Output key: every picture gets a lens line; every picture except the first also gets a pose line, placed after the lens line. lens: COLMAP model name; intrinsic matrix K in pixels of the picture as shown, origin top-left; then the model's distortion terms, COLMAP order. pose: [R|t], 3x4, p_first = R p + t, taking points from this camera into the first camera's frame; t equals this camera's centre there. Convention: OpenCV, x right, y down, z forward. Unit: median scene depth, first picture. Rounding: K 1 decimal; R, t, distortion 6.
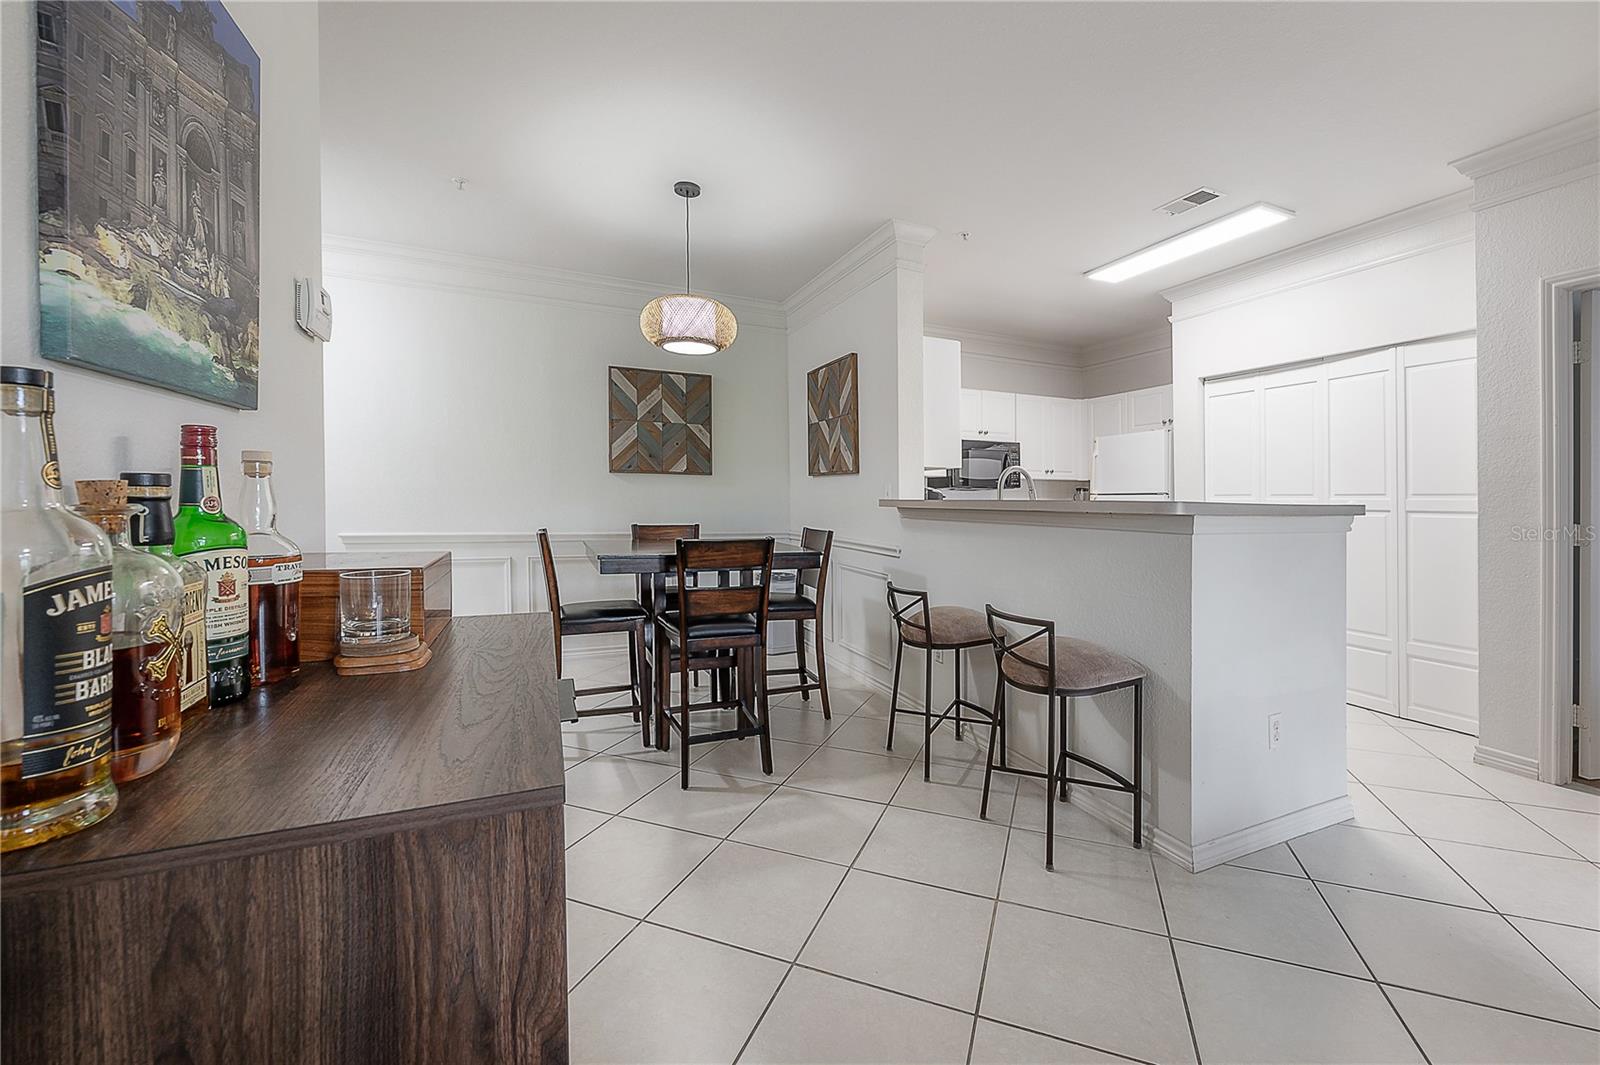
lens RADIAL K [[630.5, 0, 803.4], [0, 630.5, 493.5], [0, 0, 1]] dist [0.001407, 0.000319]
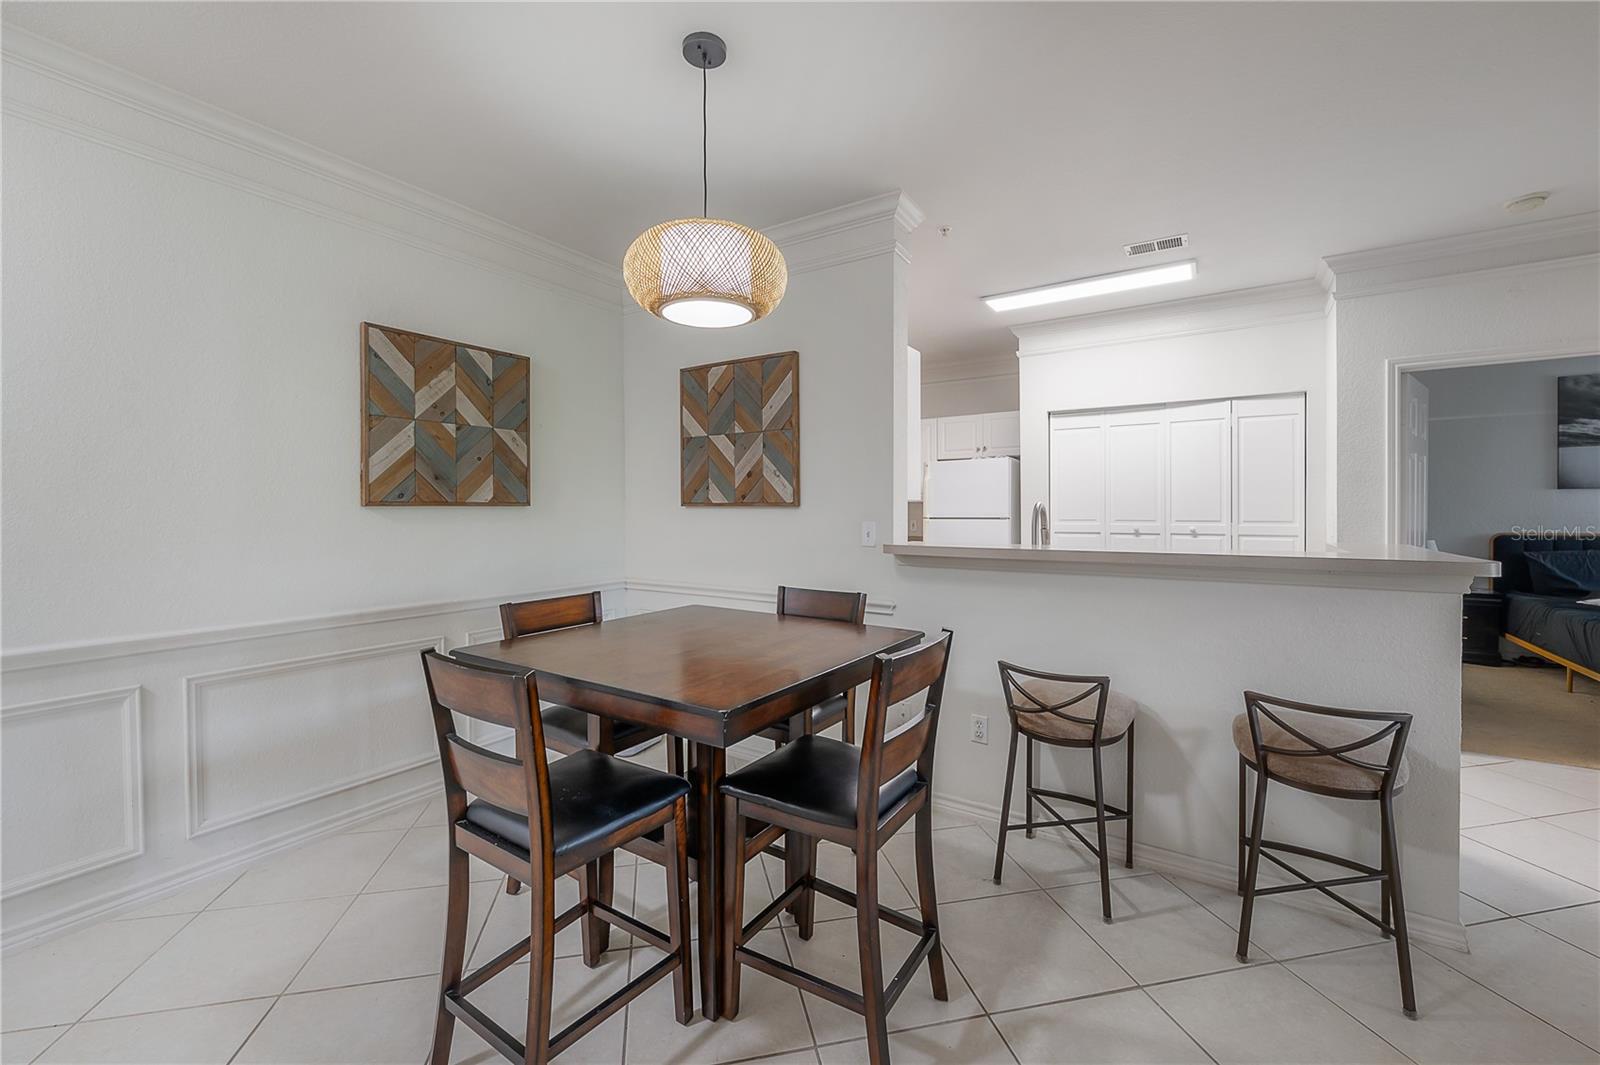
lens RADIAL K [[633.5, 0, 799.2], [0, 633.5, 496.2], [0, 0, 1]] dist [0.000307, 0.000048]
pose [[0.839865, -0.006382, 0.542757, -0.289755], [0.011300, 0.999920, -0.005729, -0.034374], [-0.542677, 0.010945, 0.839870, 0.295549]]
